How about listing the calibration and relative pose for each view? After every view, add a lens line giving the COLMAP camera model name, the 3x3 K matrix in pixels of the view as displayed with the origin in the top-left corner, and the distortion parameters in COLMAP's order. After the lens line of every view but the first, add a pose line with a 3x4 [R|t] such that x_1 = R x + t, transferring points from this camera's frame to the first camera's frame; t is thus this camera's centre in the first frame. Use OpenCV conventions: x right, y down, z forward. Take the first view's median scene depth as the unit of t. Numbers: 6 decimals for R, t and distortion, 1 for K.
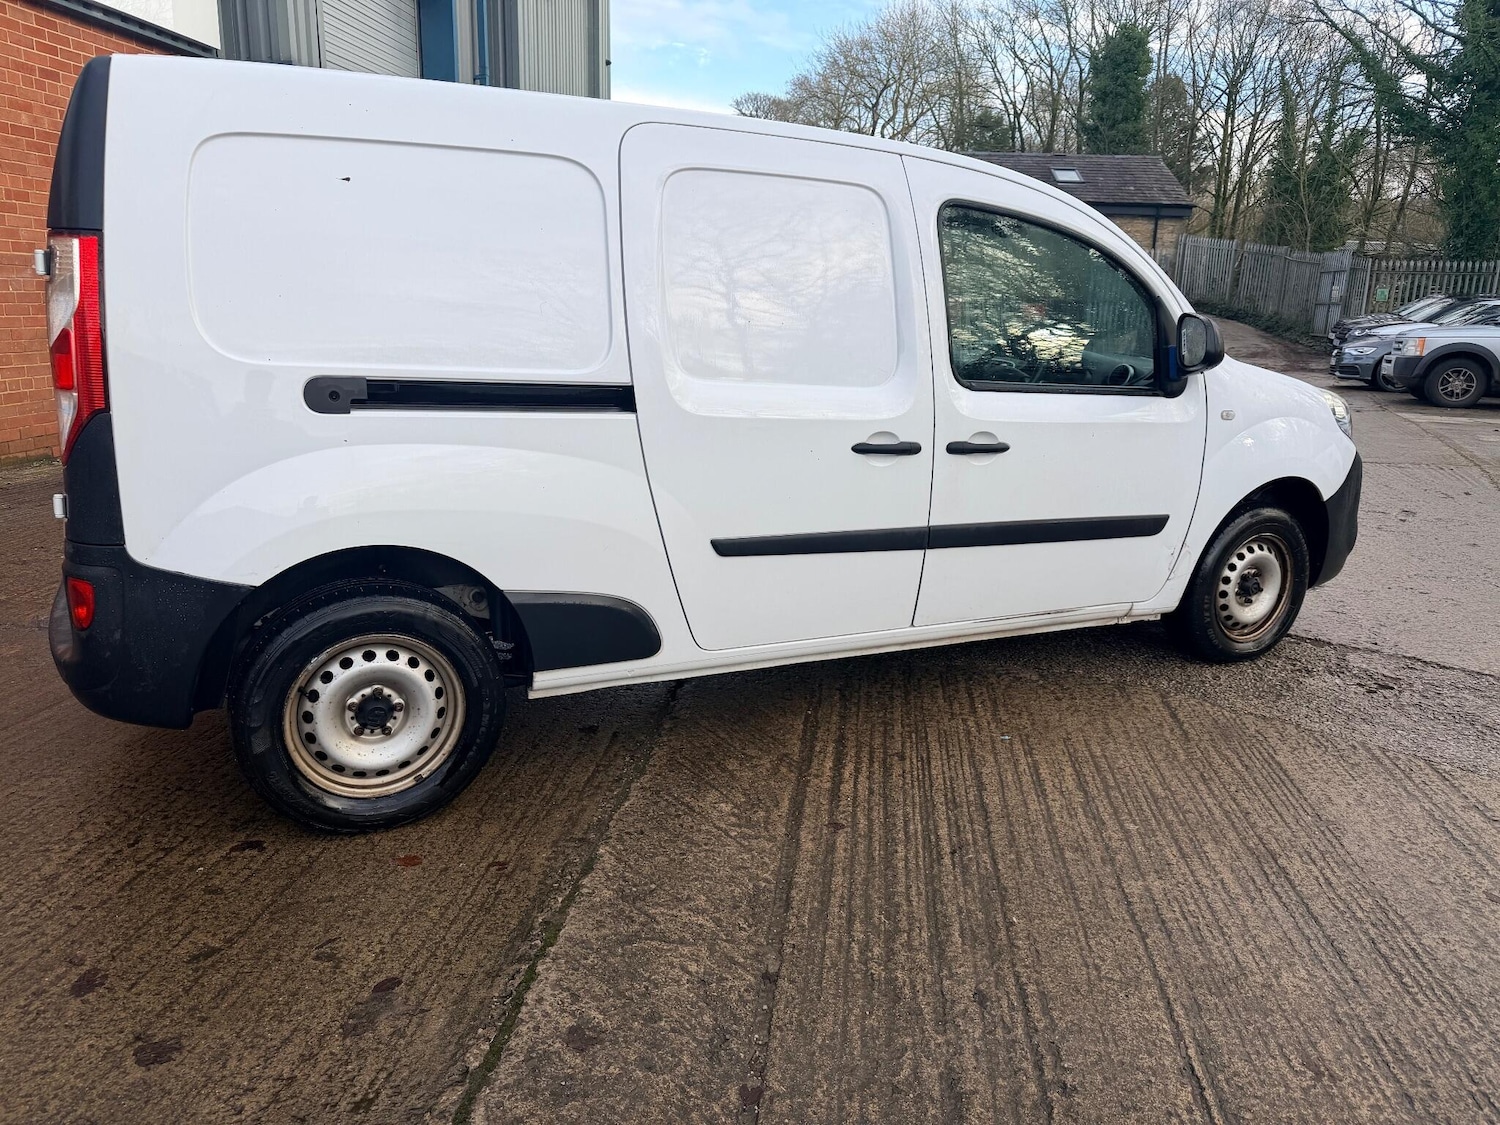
lens RADIAL K [[1068.2, 0, 750.6], [0, 1068.2, 569.0], [0, 0, 1]] dist [0.002904, -0.006879]
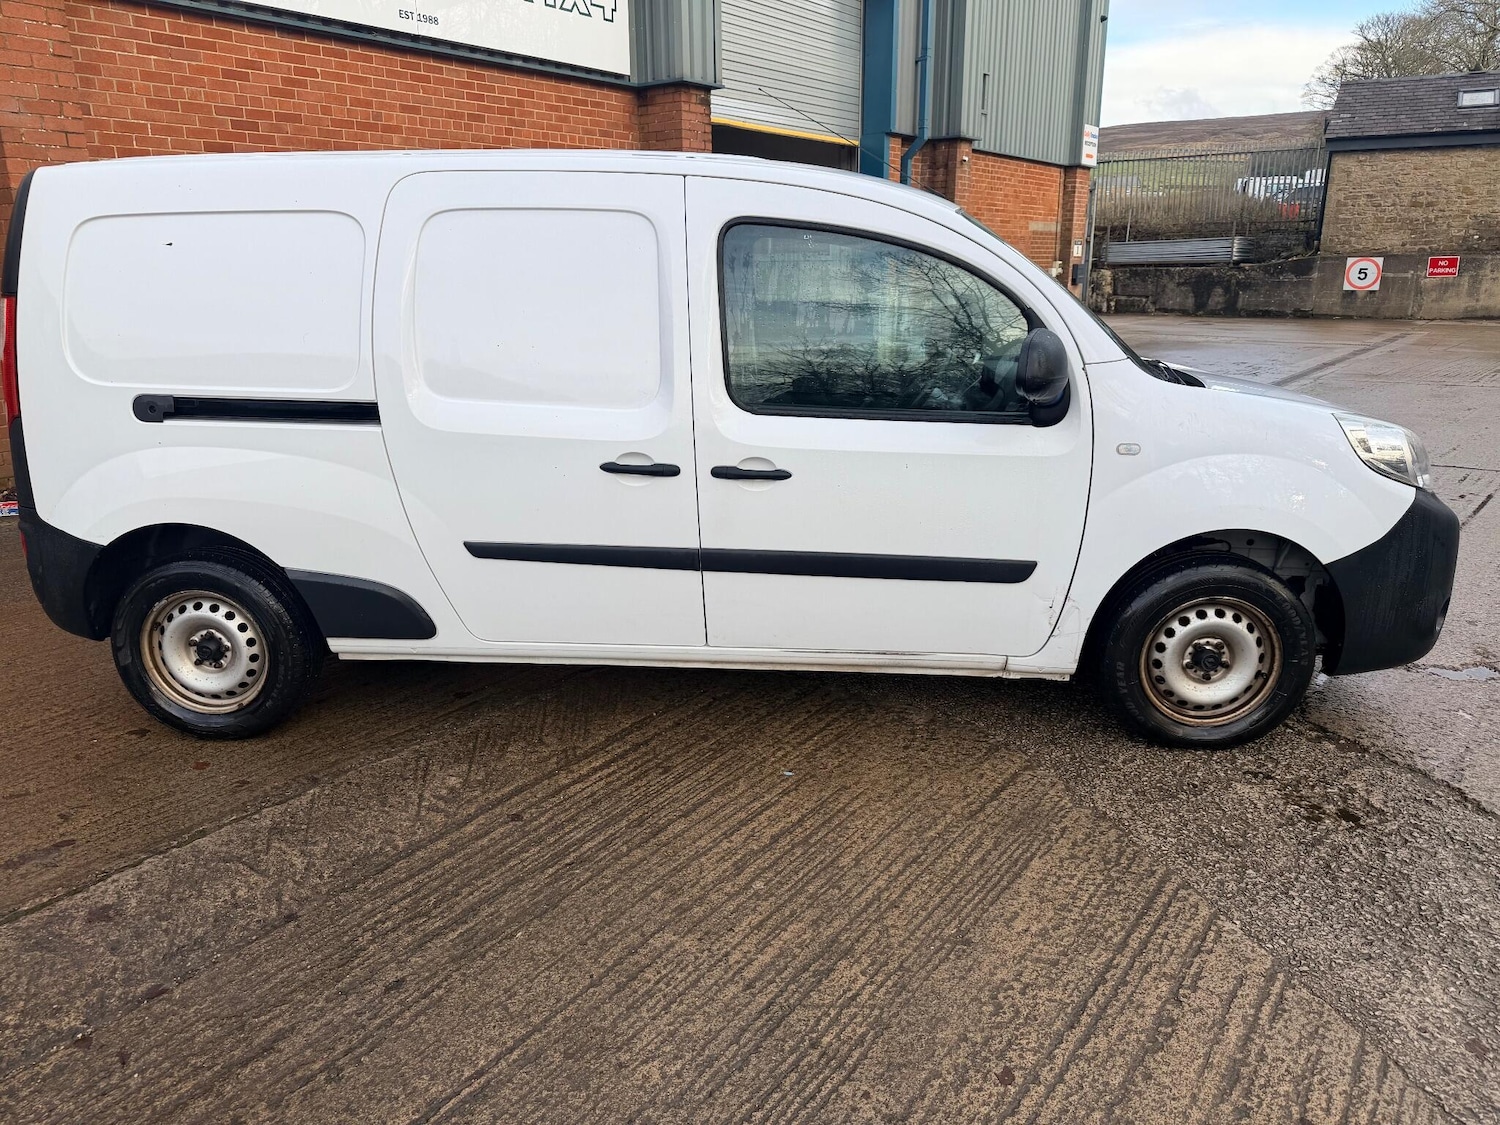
lens RADIAL K [[1068.2, 0, 750.6], [0, 1068.2, 569.0], [0, 0, 1]] dist [0.002904, -0.006879]
pose [[0.863402, 0.107971, -0.492828, 0.737477], [-0.093252, 0.994154, 0.054433, -0.083706], [0.495824, -0.001040, 0.868422, 0.166856]]
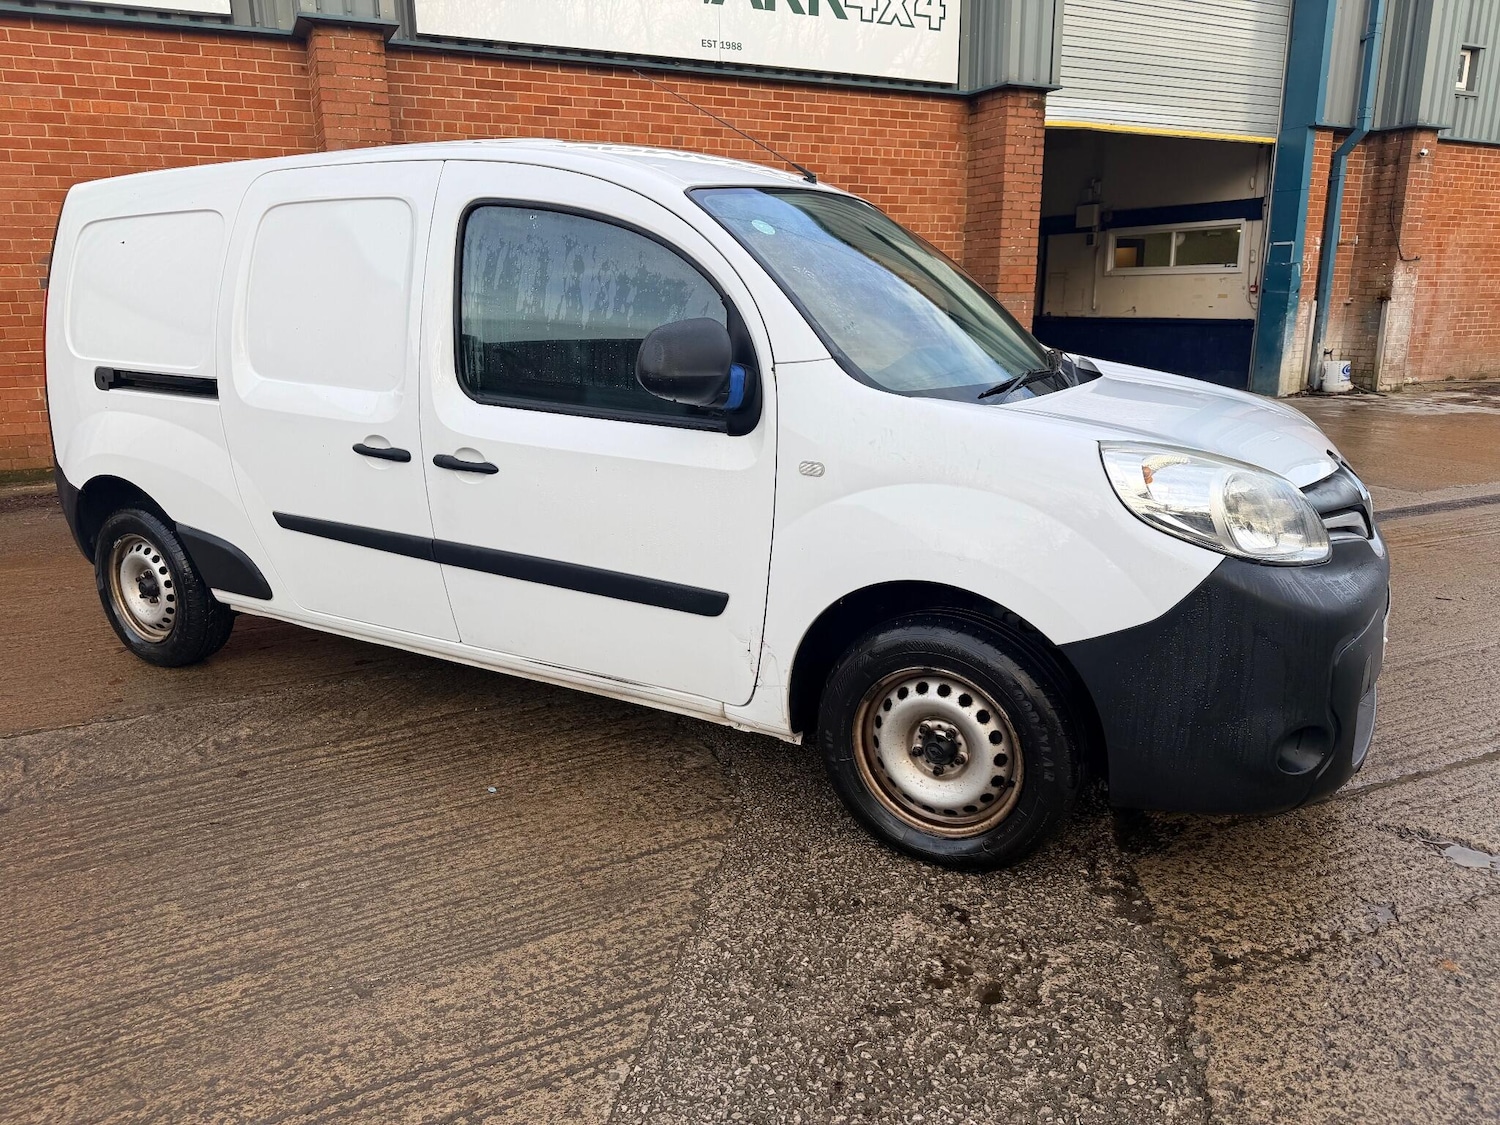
lens RADIAL K [[1082.7, 0, 752.9], [0, 1082.7, 552.3], [0, 0, 1]] dist [0.005494, -0.008391]
pose [[0.542695, 0.164567, -0.823651, 1.194031], [-0.180202, 0.980596, 0.077191, -0.164029], [0.820372, 0.106532, 0.561819, 0.721367]]
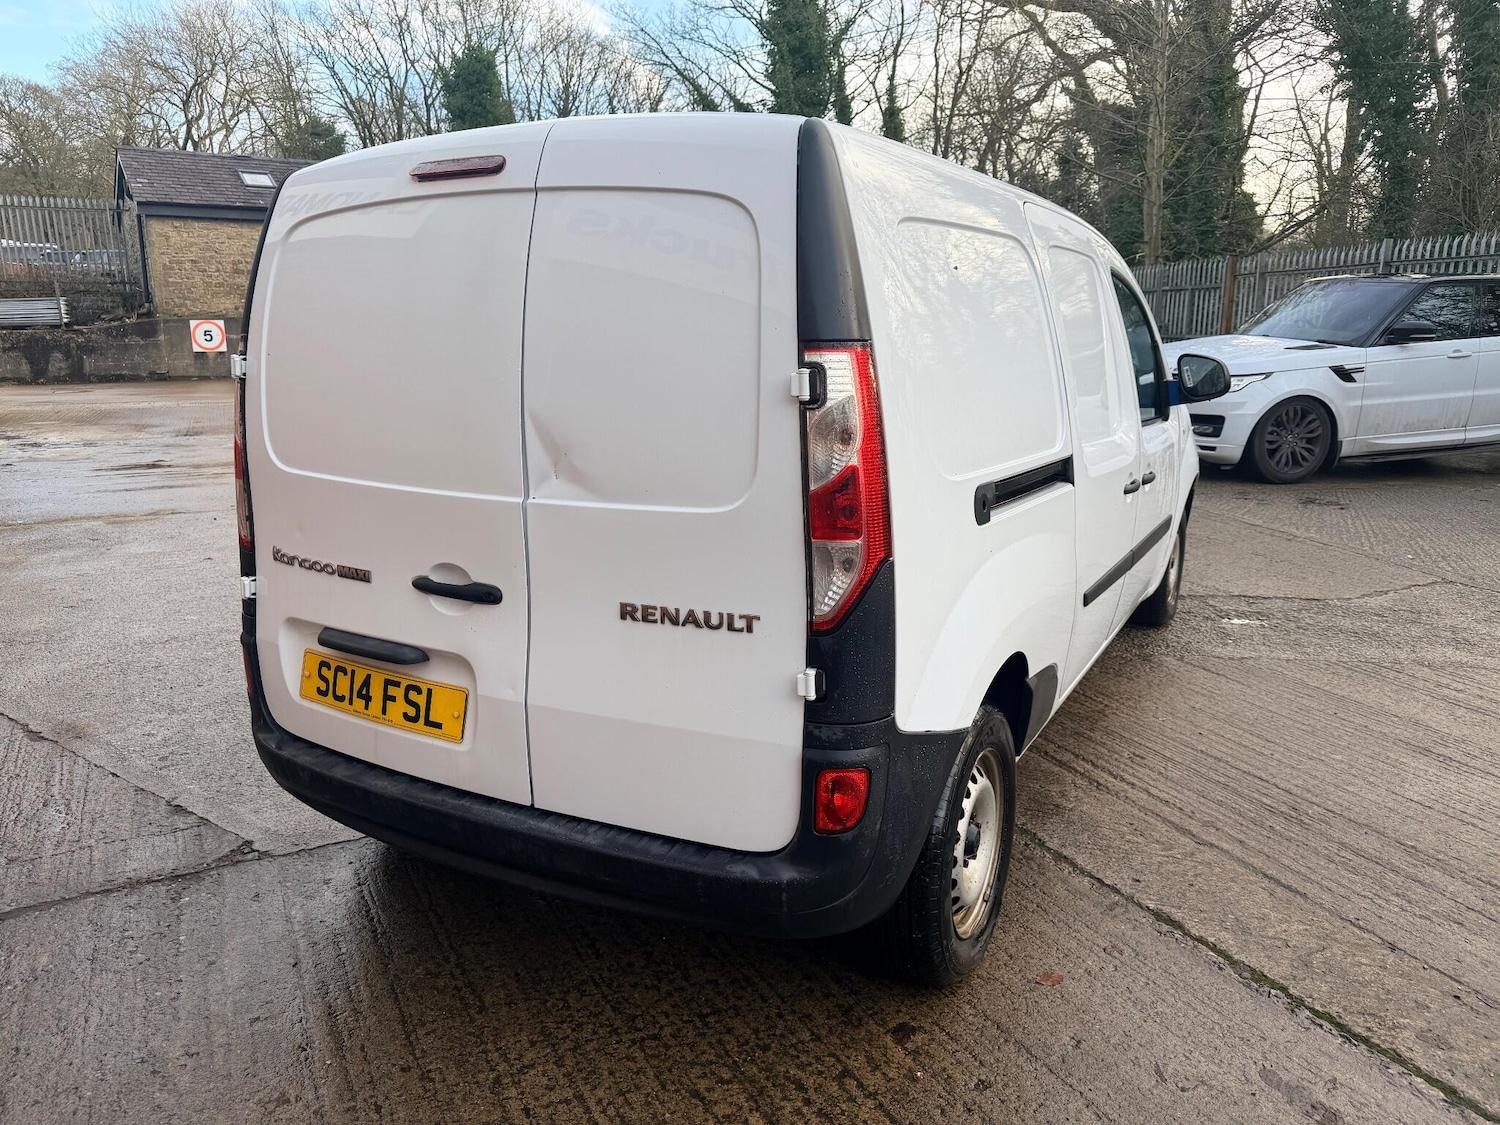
lens RADIAL K [[1082.7, 0, 752.9], [0, 1082.7, 552.3], [0, 0, 1]] dist [0.005494, -0.008391]
pose [[0.817685, -0.149347, 0.555956, -0.853513], [0.163927, 0.986185, 0.023821, -0.139528], [-0.551833, 0.071658, 0.830871, 0.269626]]
